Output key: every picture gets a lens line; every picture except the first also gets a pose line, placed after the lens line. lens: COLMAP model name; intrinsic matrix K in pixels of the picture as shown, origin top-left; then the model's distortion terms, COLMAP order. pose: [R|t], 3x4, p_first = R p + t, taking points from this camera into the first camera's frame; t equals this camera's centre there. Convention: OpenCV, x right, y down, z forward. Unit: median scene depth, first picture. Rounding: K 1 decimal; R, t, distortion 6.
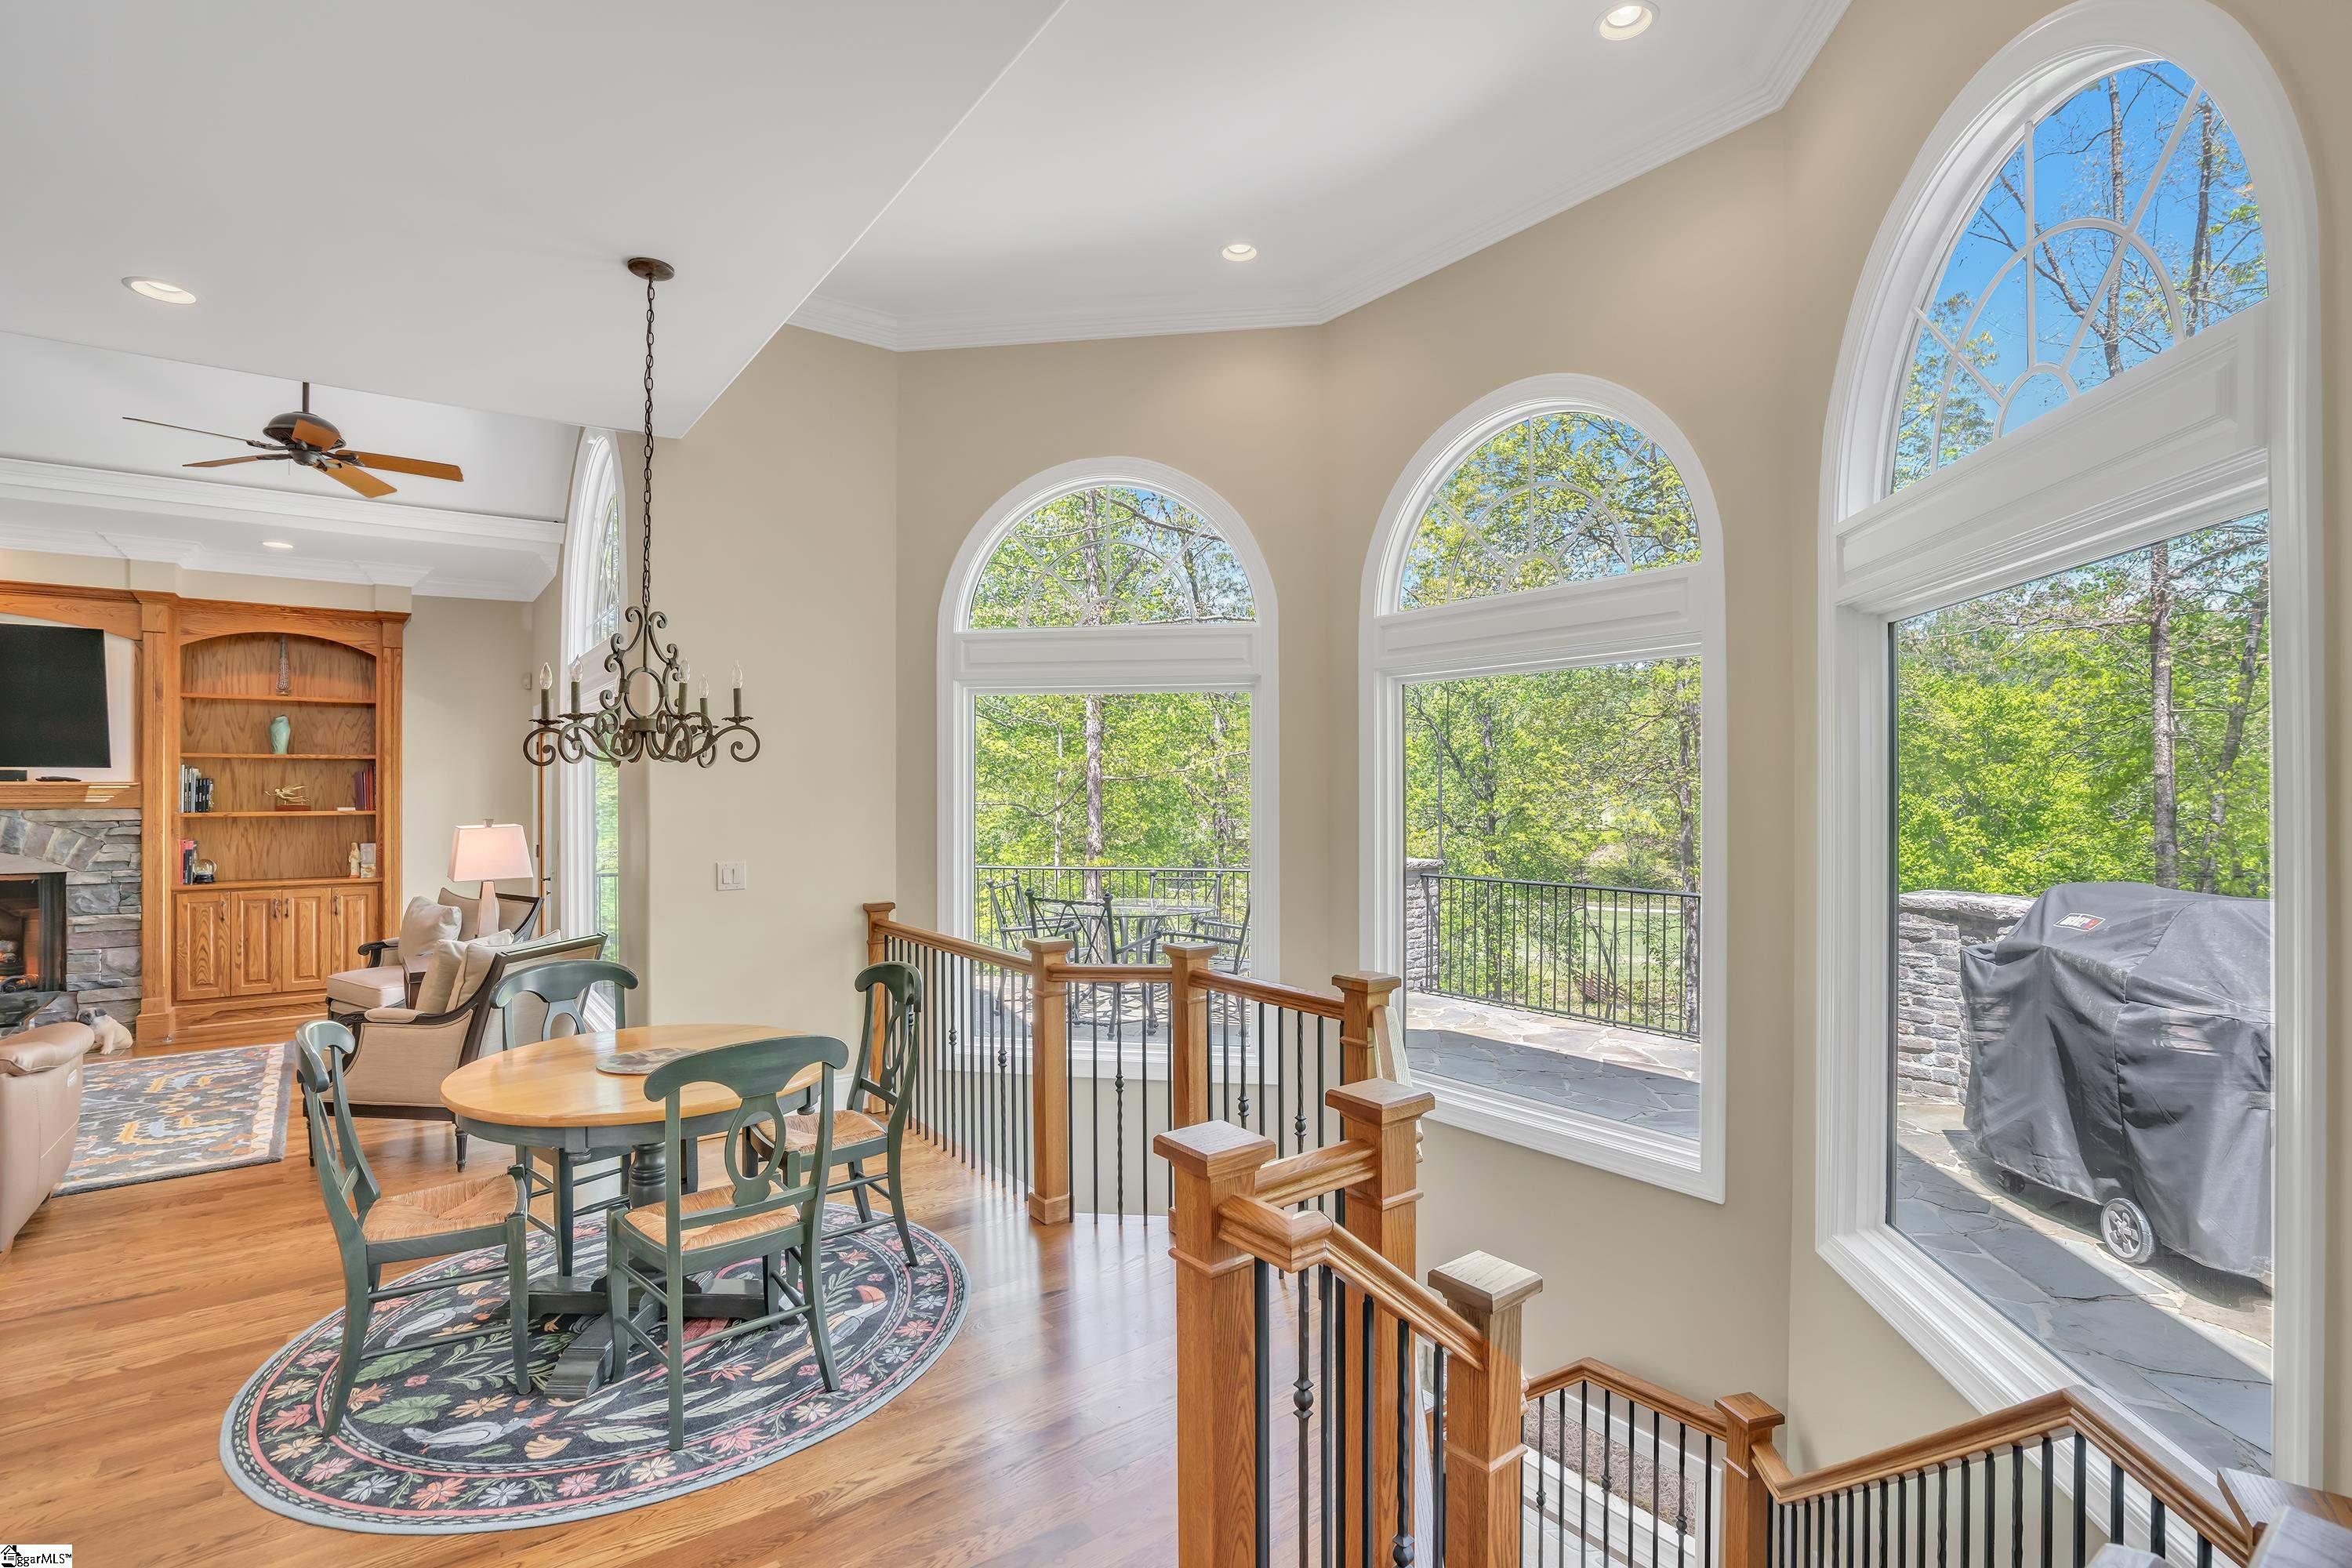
lens RADIAL K [[1077.0, 0, 1159.3], [0, 1077.0, 779.5], [0, 0, 1]] dist [-0.021750, 0.006595]
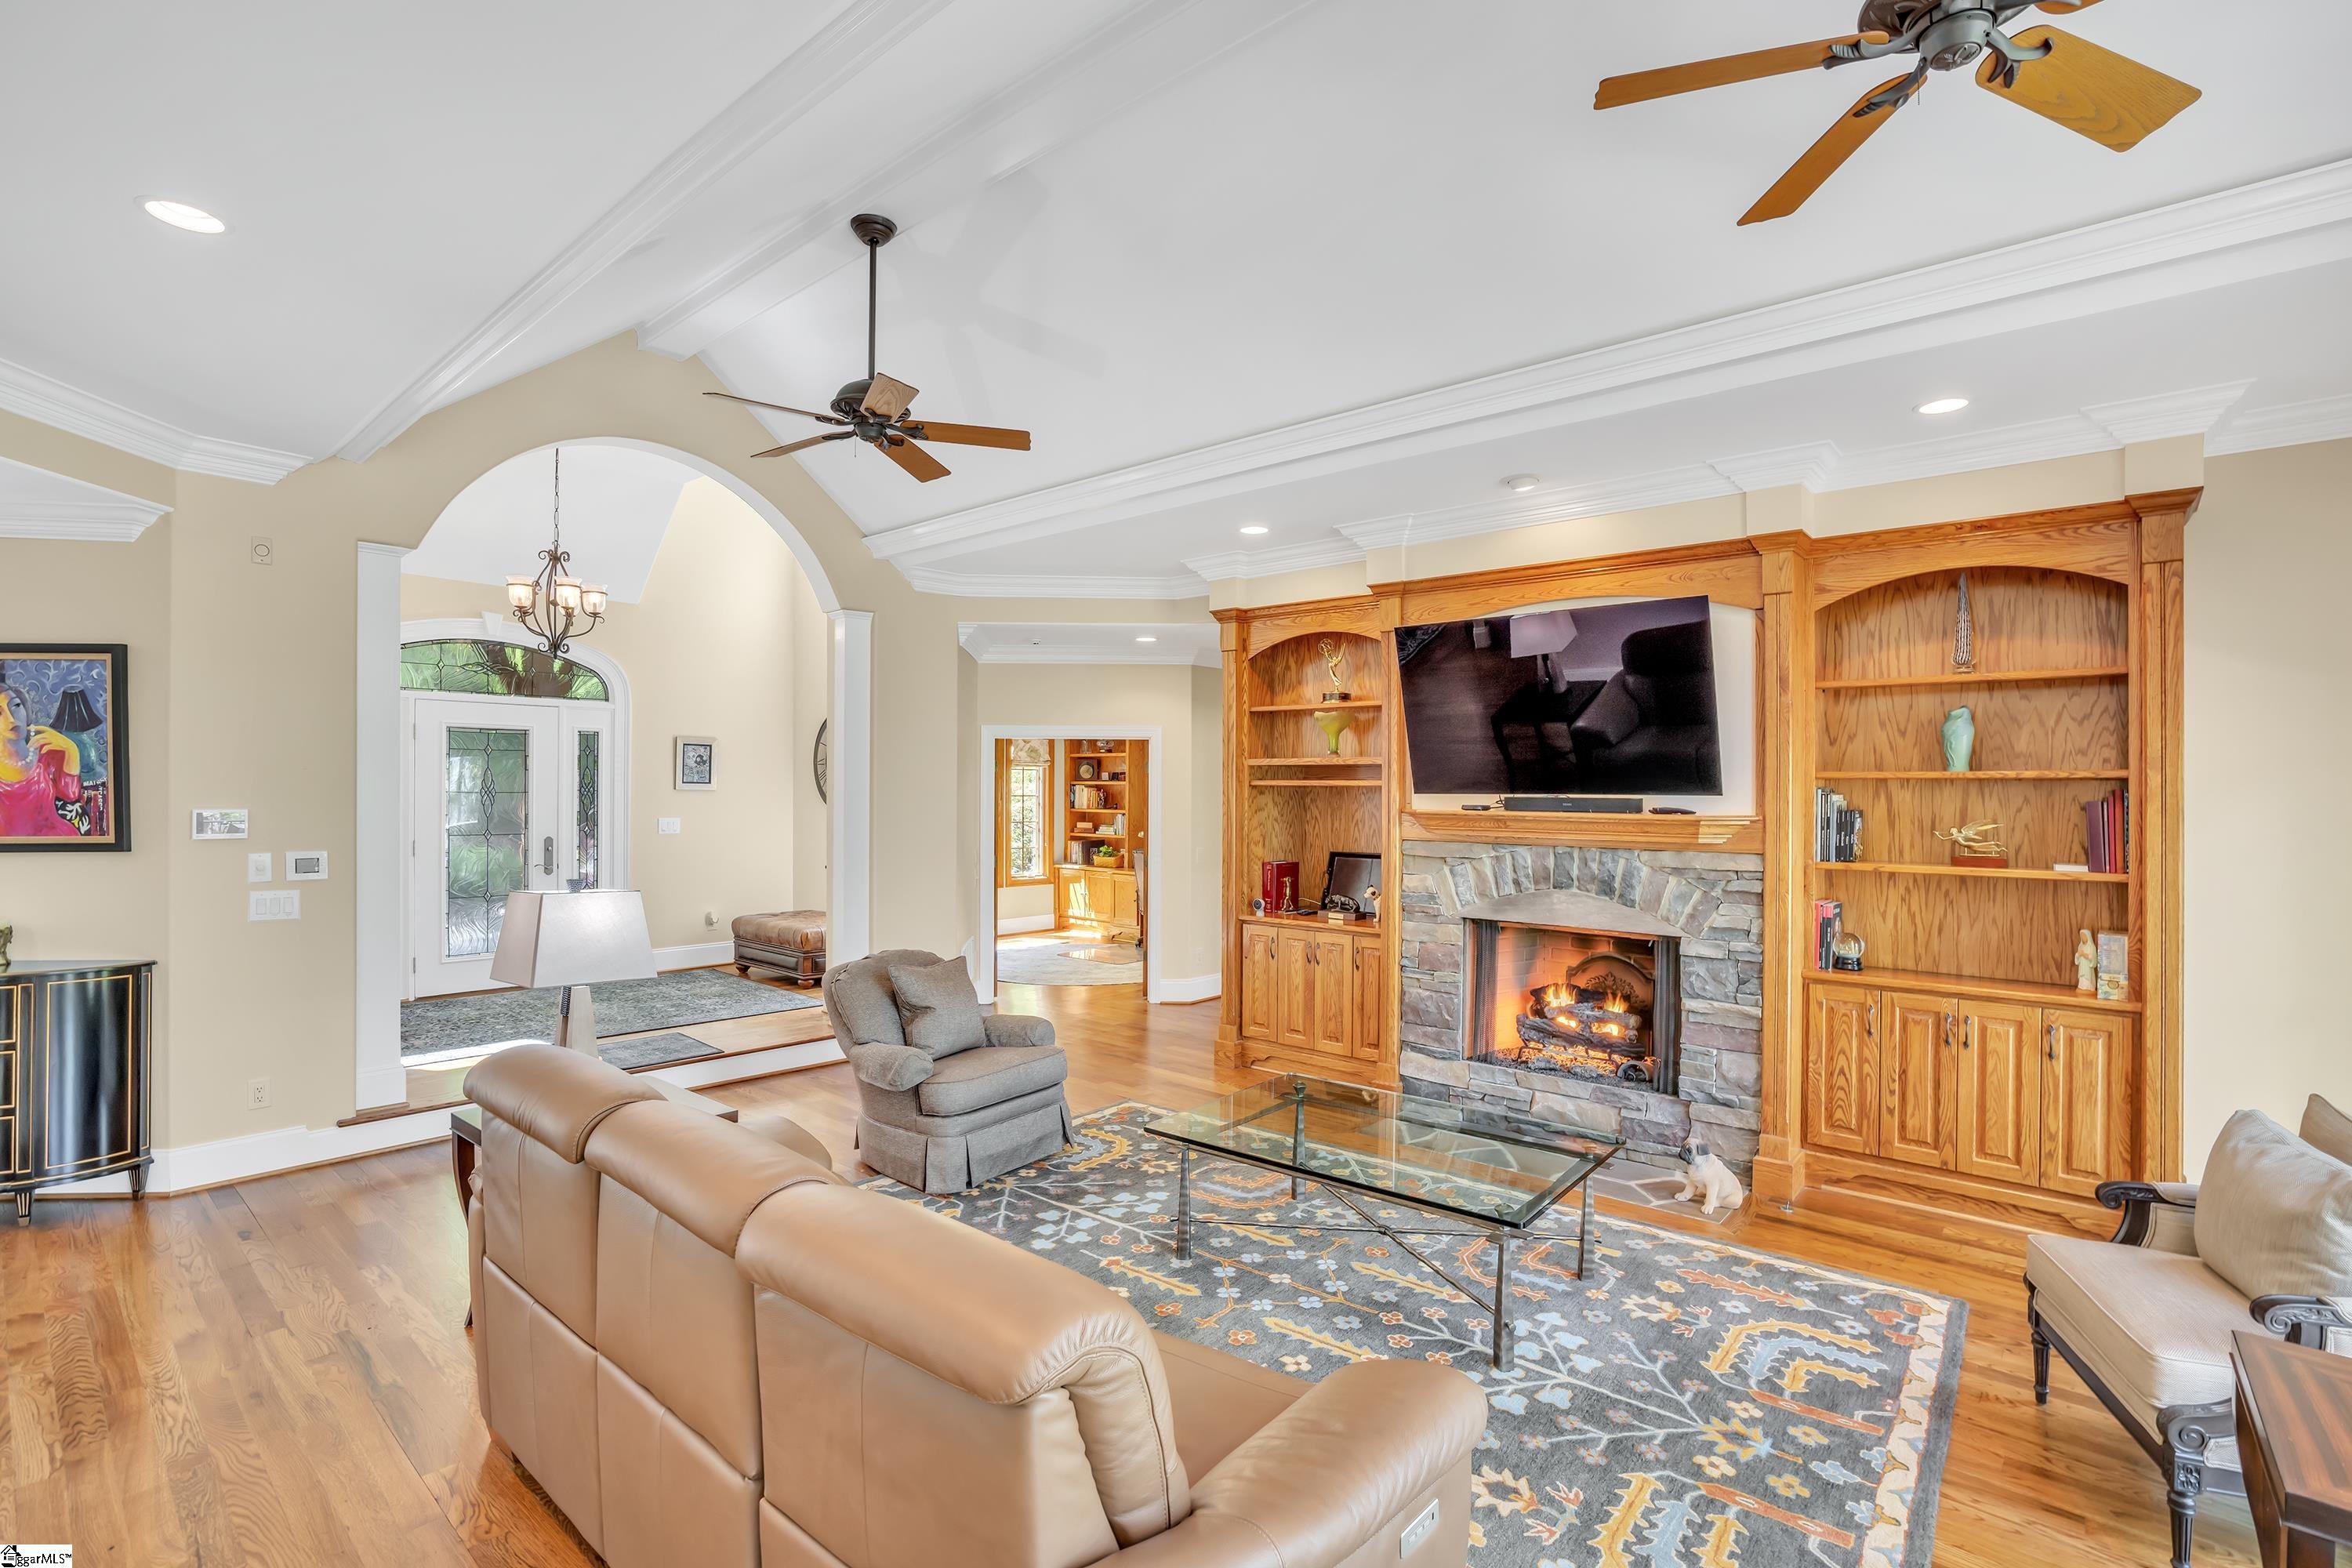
lens RADIAL K [[1092.5, 0, 1160.5], [0, 1092.5, 791.0], [0, 0, 1]] dist [-0.034644, 0.008529]
pose [[0.214110, 0.003089, -0.976805, -0.339049], [0.000562, 0.999994, 0.003286, -0.015315], [0.976809, -0.001252, 0.214107, 0.442005]]
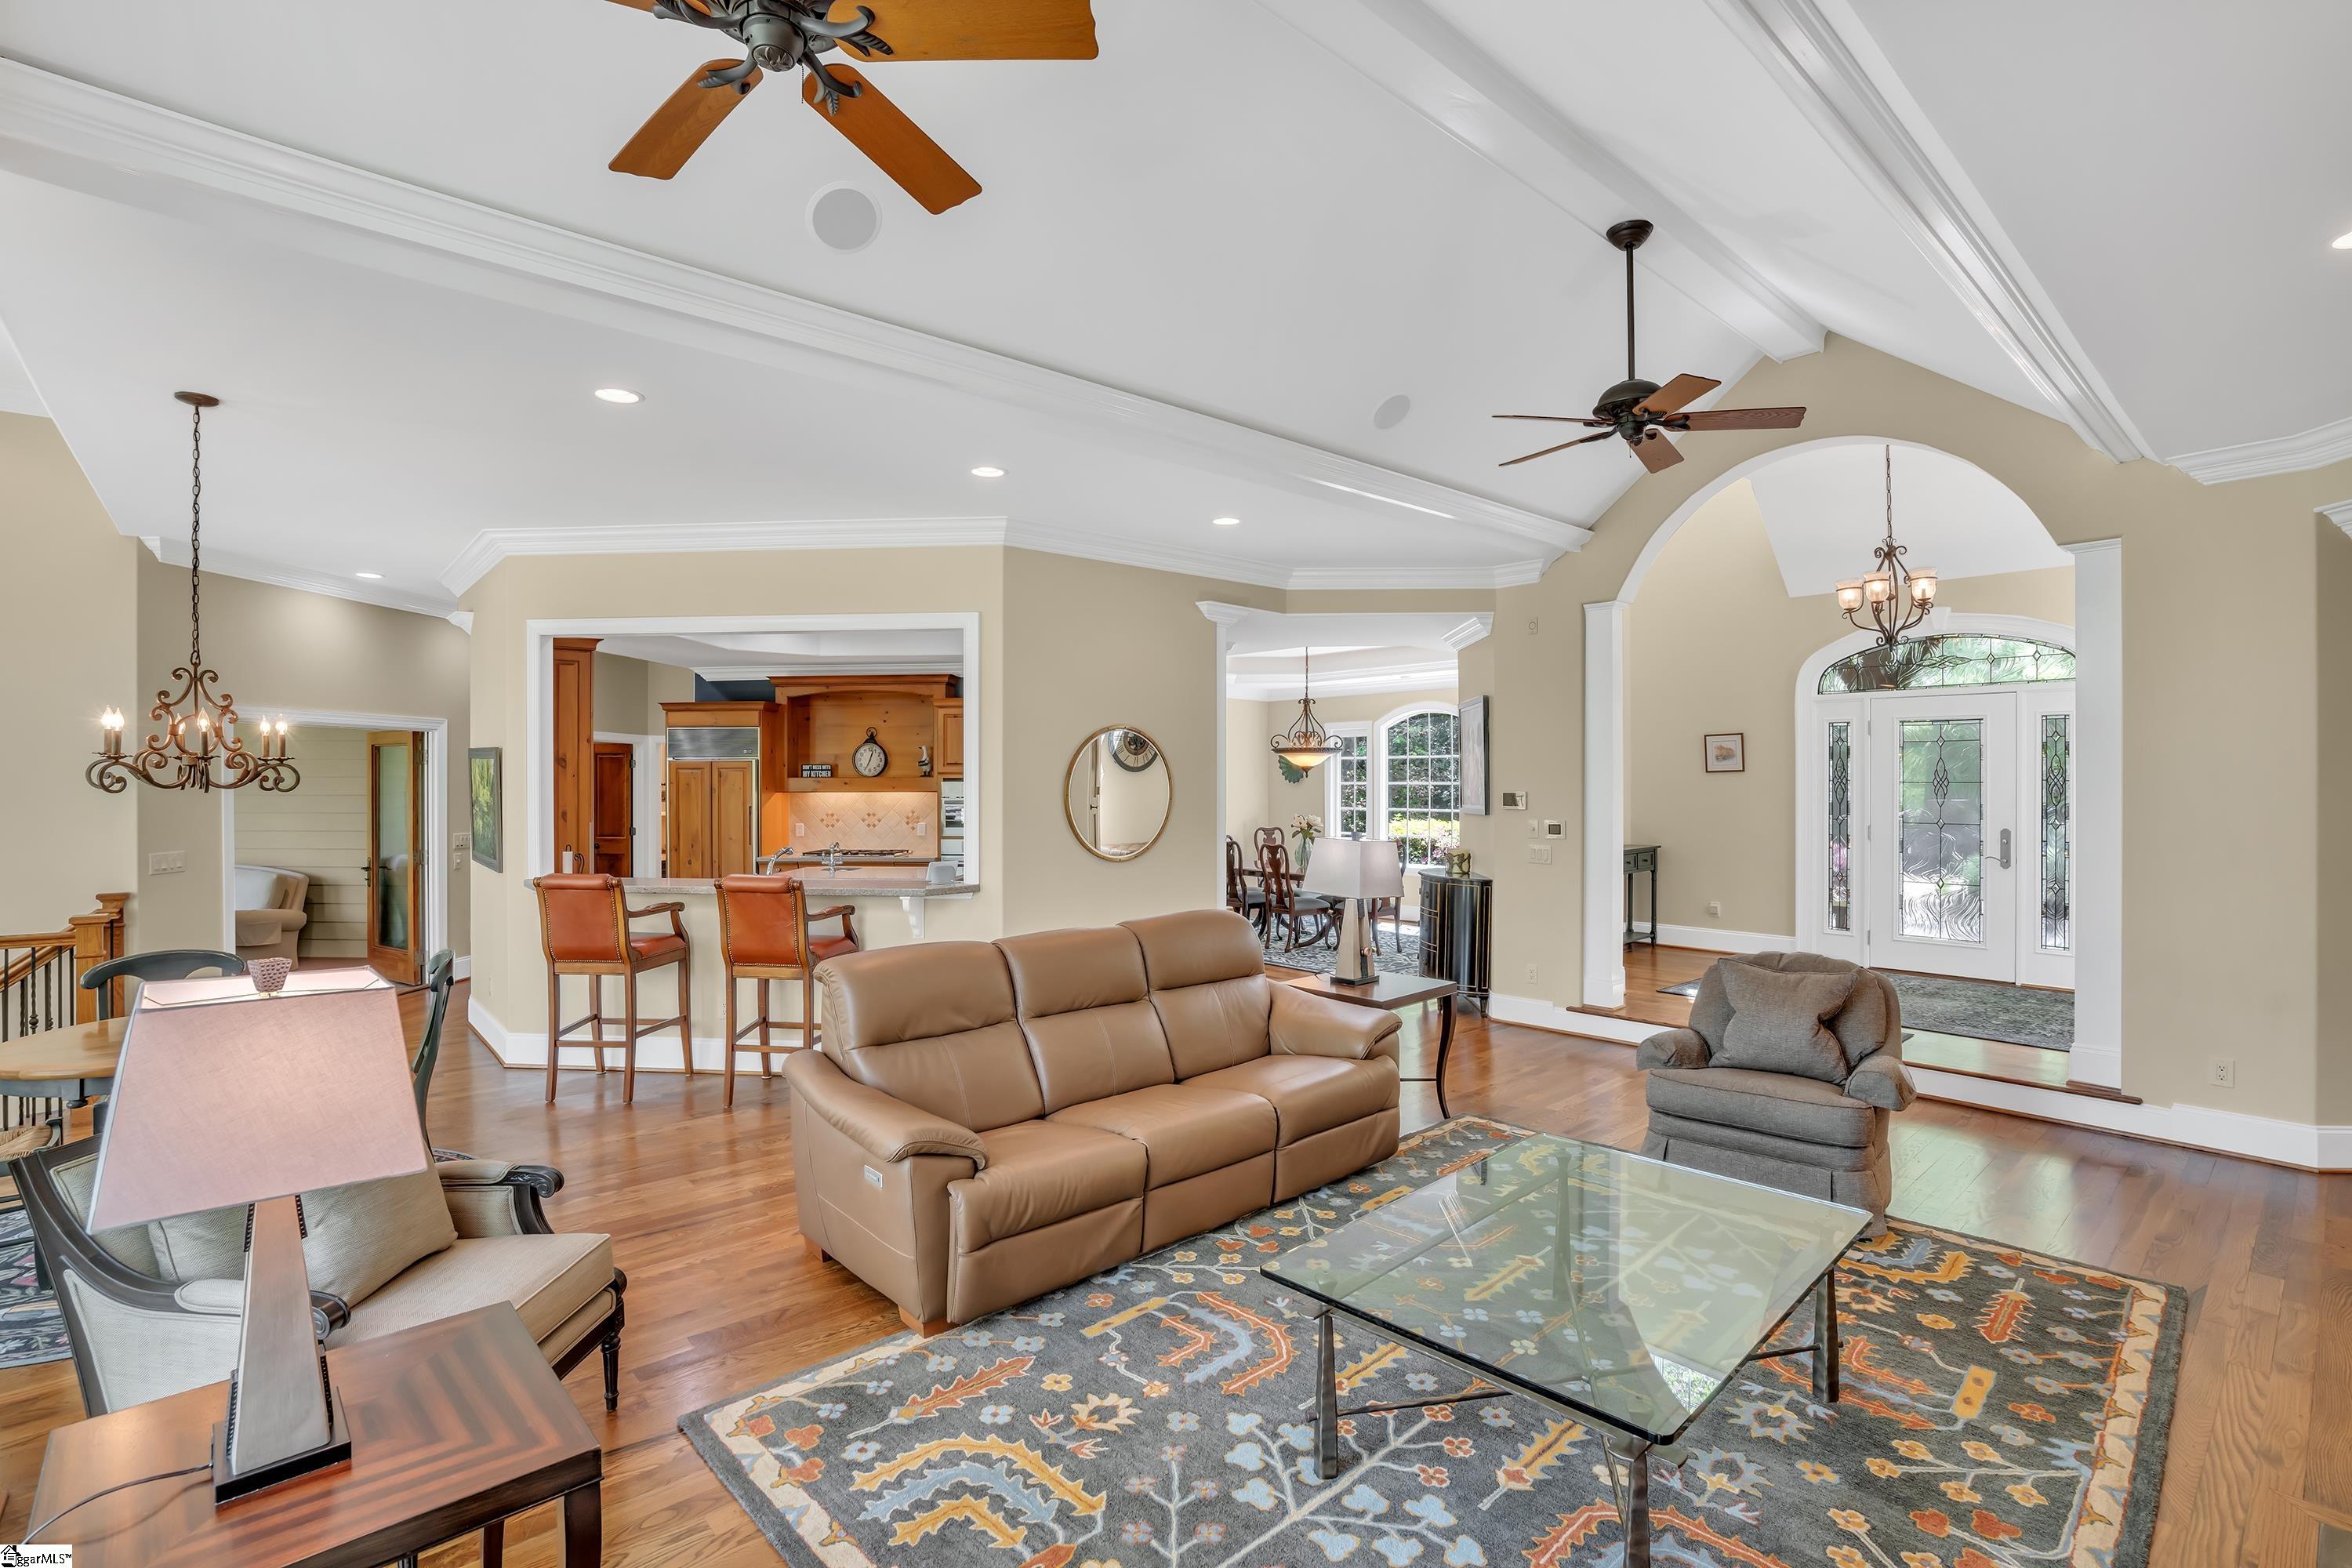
lens RADIAL K [[1092.5, 0, 1199.6], [0, 1092.5, 785.6], [0, 0, 1]] dist [-0.034644, 0.008529]
pose [[-0.995143, 0.003368, -0.098384, -1.071255], [0.003961, 0.999975, -0.005827, 0.010243], [0.098362, -0.006188, -0.995131, 1.761565]]
